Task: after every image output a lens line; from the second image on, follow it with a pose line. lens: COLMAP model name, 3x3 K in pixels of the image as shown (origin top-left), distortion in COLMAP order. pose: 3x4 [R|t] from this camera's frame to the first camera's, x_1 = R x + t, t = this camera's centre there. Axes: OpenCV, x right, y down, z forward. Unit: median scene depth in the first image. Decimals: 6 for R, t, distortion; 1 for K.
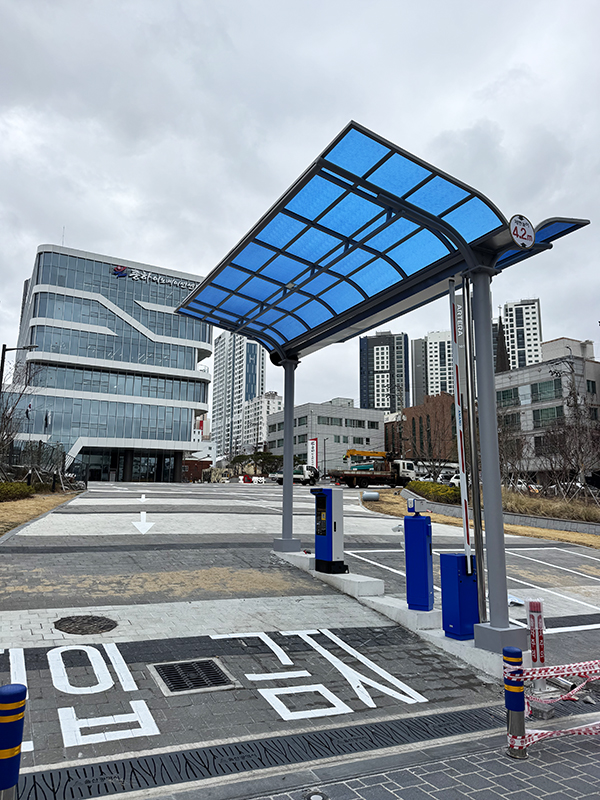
lens RADIAL K [[555.5, 0, 300.0], [0, 555.5, 400.0], [0, 0, 1]] dist [0.171383, -0.282284]
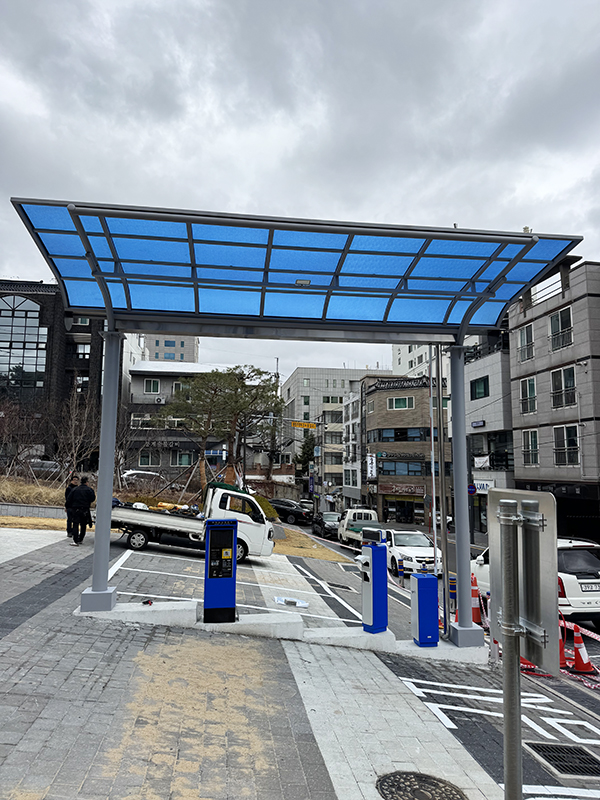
lens RADIAL K [[558.8, 0, 297.5], [0, 558.8, 402.8], [0, 0, 1]] dist [0.065511, -0.098195]
pose [[0.354982, 0.101546, 0.929342, -0.748685], [-0.173153, 0.984025, -0.041381, 0.008865], [-0.918698, -0.146229, 0.366895, 0.679712]]
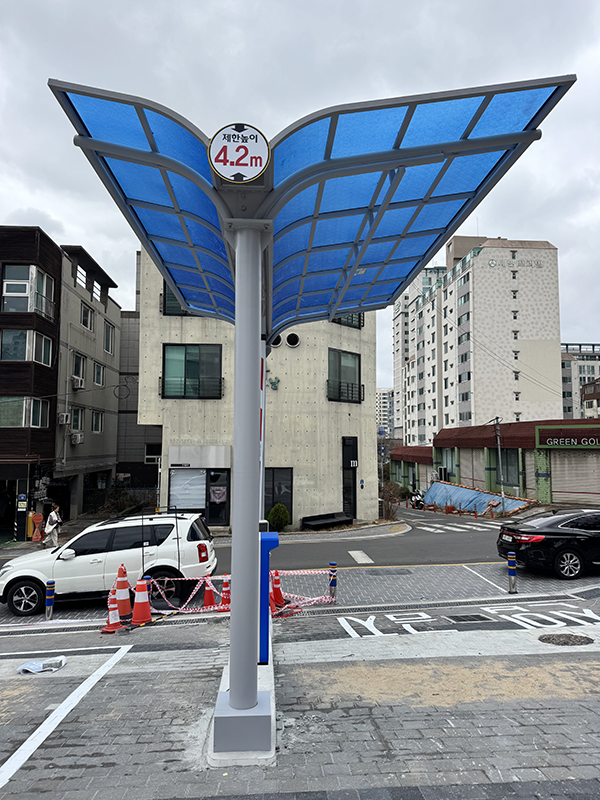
lens RADIAL K [[558.8, 0, 298.0], [0, 558.8, 400.9], [0, 0, 1]] dist [0.102395, -0.112979]
pose [[-0.905380, 0.020483, 0.424108, -0.270945], [-0.088699, 0.967675, -0.236090, 0.173397], [-0.415234, -0.251369, -0.874296, 1.679924]]
